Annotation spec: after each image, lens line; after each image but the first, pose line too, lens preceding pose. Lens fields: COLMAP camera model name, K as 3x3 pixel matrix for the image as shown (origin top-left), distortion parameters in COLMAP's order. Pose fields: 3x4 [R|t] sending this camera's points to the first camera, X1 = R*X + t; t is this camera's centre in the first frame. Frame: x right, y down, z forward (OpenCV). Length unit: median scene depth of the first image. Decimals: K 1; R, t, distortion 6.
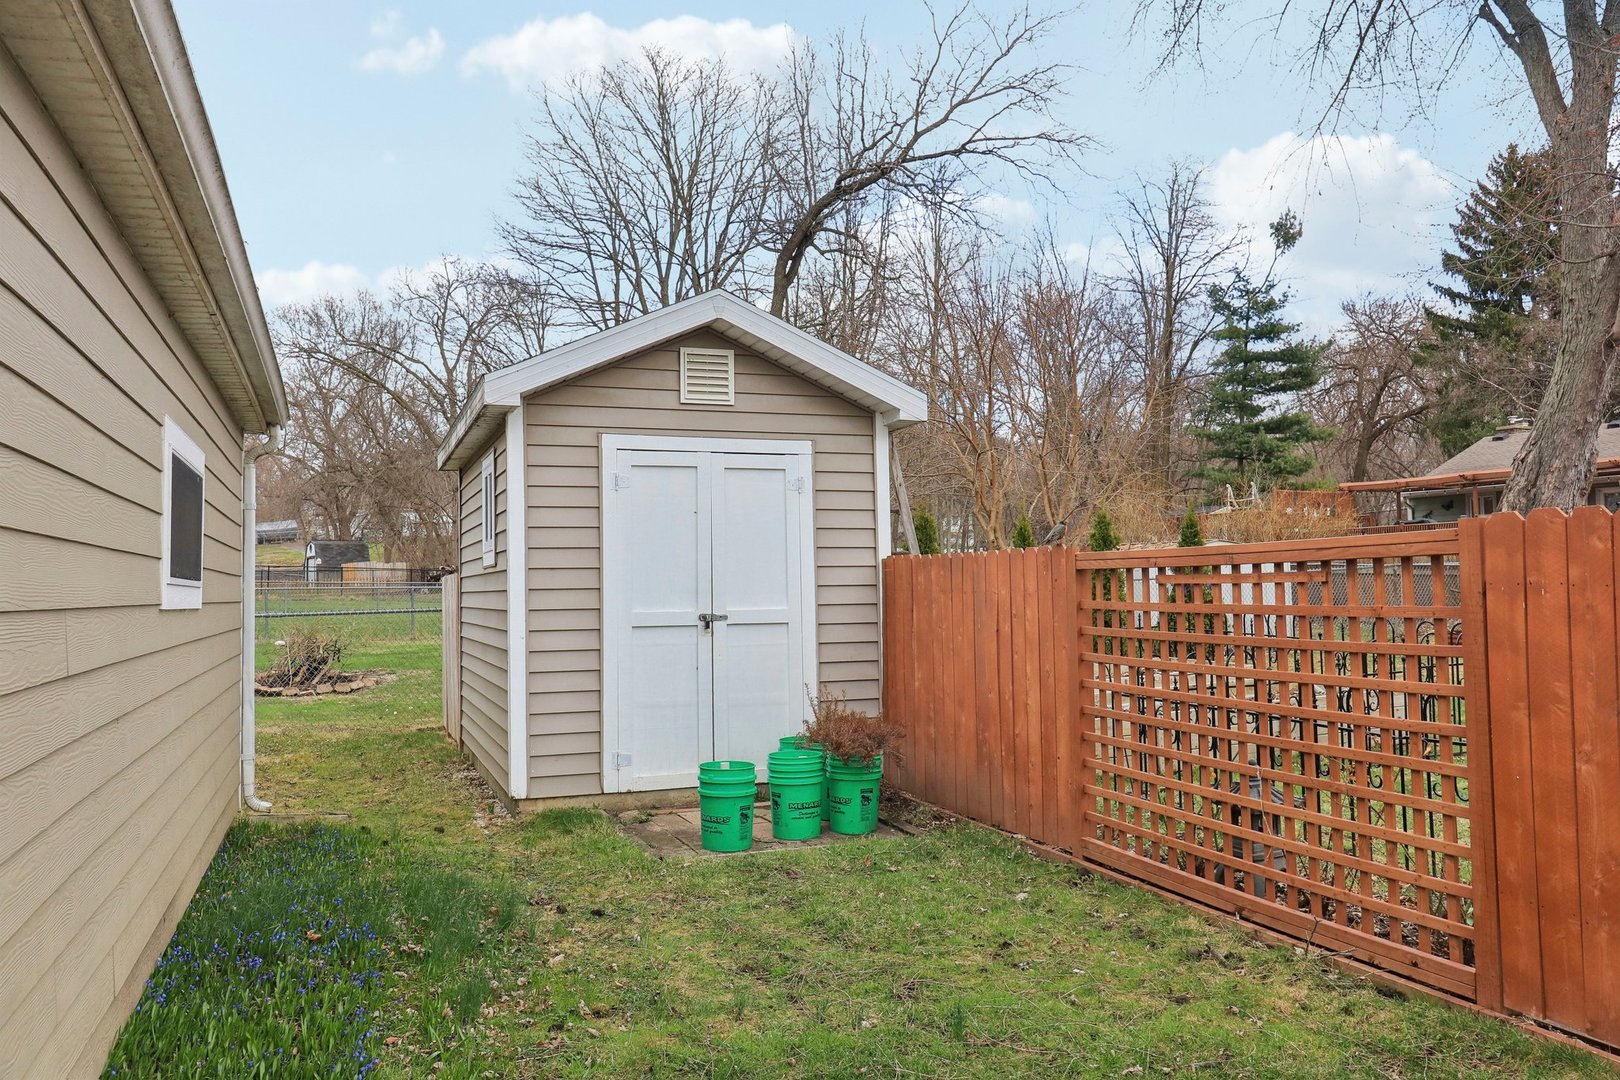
lens RADIAL K [[1323.9, 0, 810.0], [0, 1323.9, 540.0], [0, 0, 1]] dist [0.052327, 0.002313]
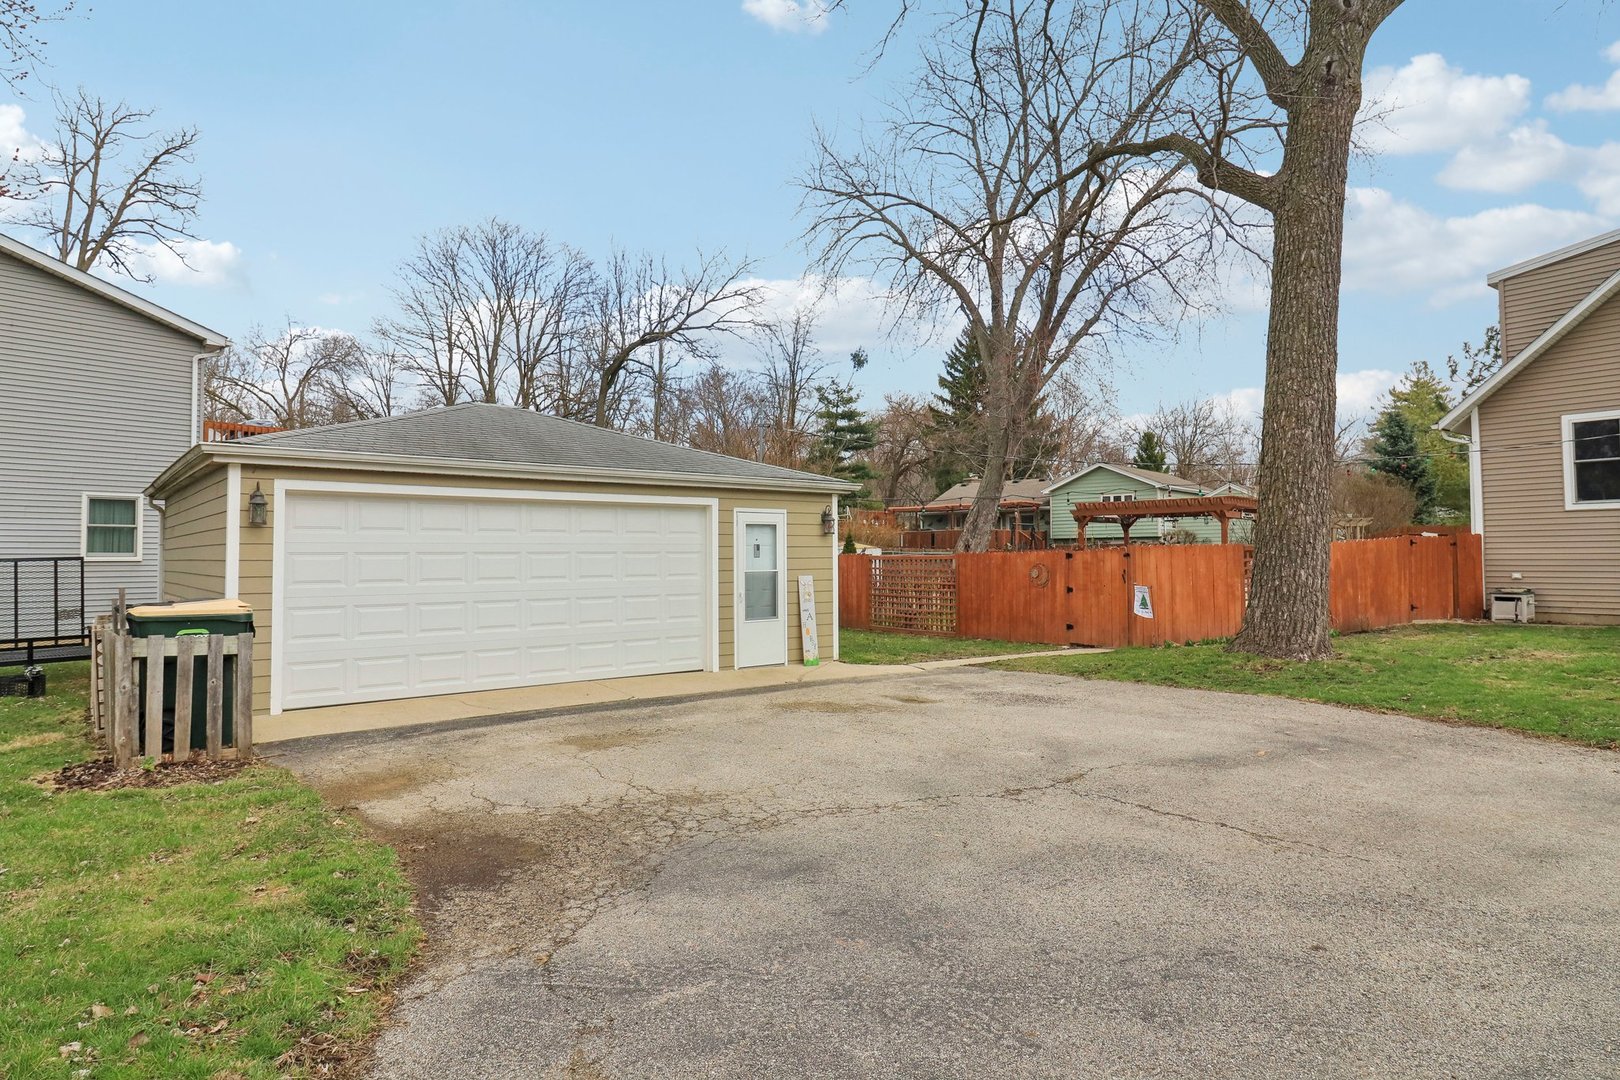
lens RADIAL K [[952.1, 0, 810.0], [0, 952.1, 540.0], [0, 0, 1]] dist [0.004433, 0.000602]
pose [[0.950797, 0.019478, 0.309202, -0.081159], [-0.023804, 0.999664, 0.010222, -0.005799], [-0.308899, -0.017079, 0.950941, -0.158821]]
